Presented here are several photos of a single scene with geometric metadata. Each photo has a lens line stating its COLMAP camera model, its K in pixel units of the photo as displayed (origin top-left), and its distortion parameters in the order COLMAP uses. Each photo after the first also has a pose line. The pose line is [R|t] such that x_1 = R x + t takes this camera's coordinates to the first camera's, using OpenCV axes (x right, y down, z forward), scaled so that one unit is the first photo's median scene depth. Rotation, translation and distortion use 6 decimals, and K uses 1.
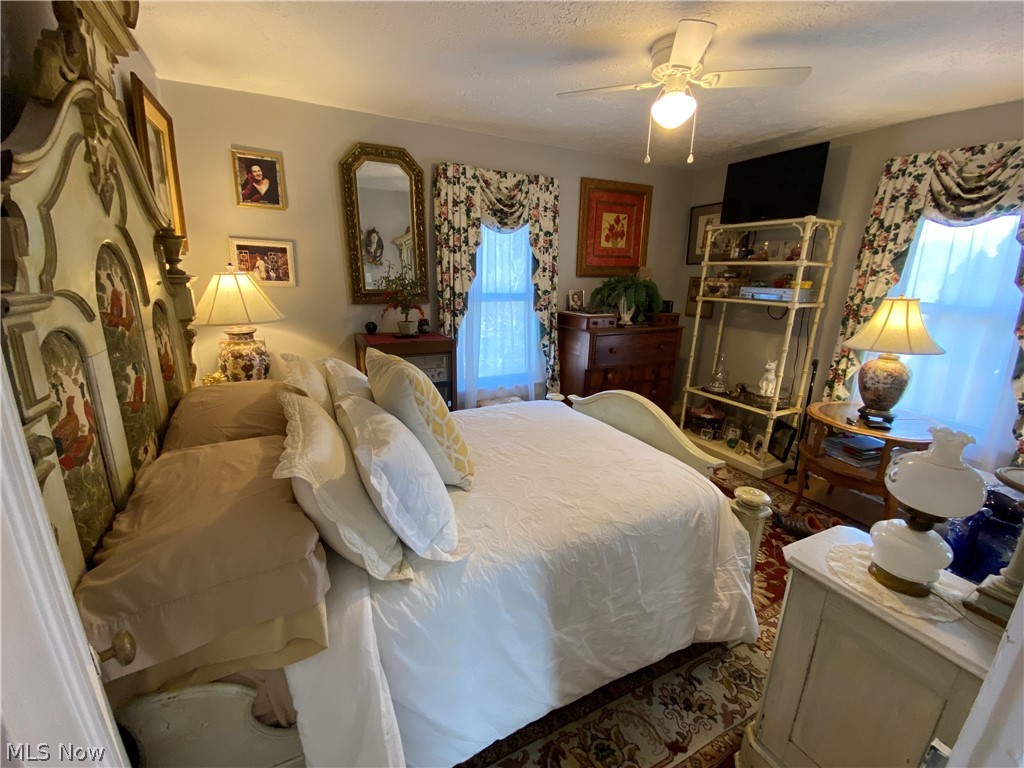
lens RADIAL K [[429.2, 0, 512.0], [0, 429.2, 384.0], [0, 0, 1]] dist [-0.003036, -0.000566]
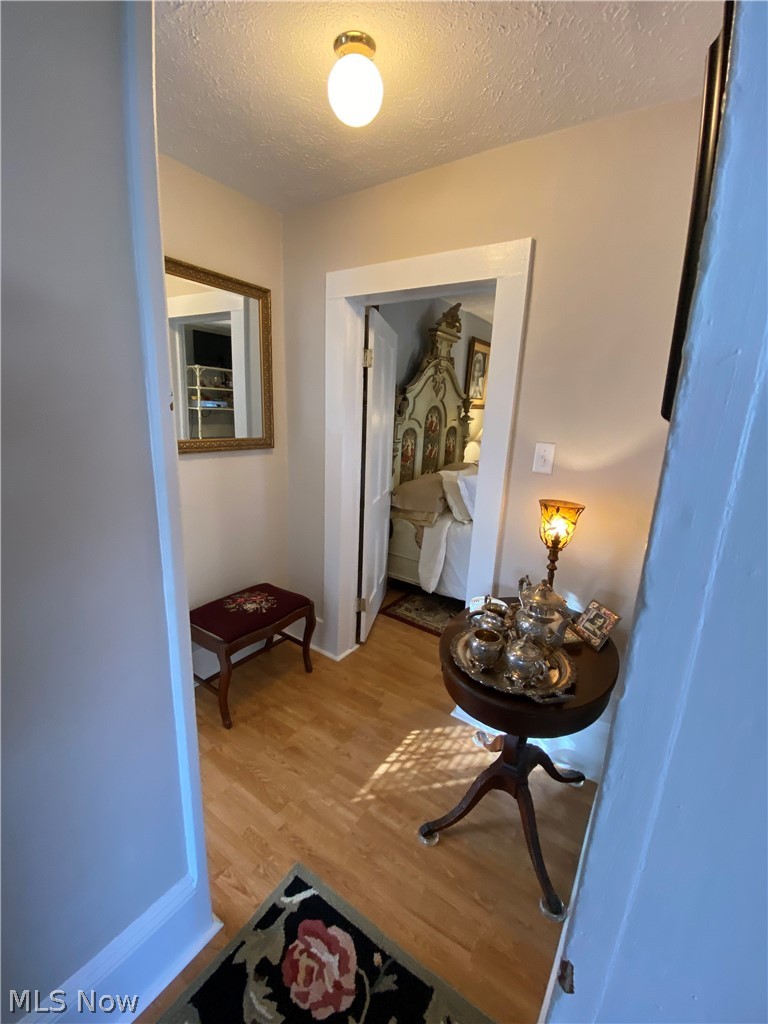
lens RADIAL K [[429.2, 0, 384.0], [0, 429.2, 512.0], [0, 0, 1]] dist [-0.003036, -0.000566]
pose [[0.496809, 0.203494, -0.843665, 1.875257], [-0.252057, 0.964051, 0.084103, 0.283735], [0.830451, 0.170868, 0.530241, -0.950967]]
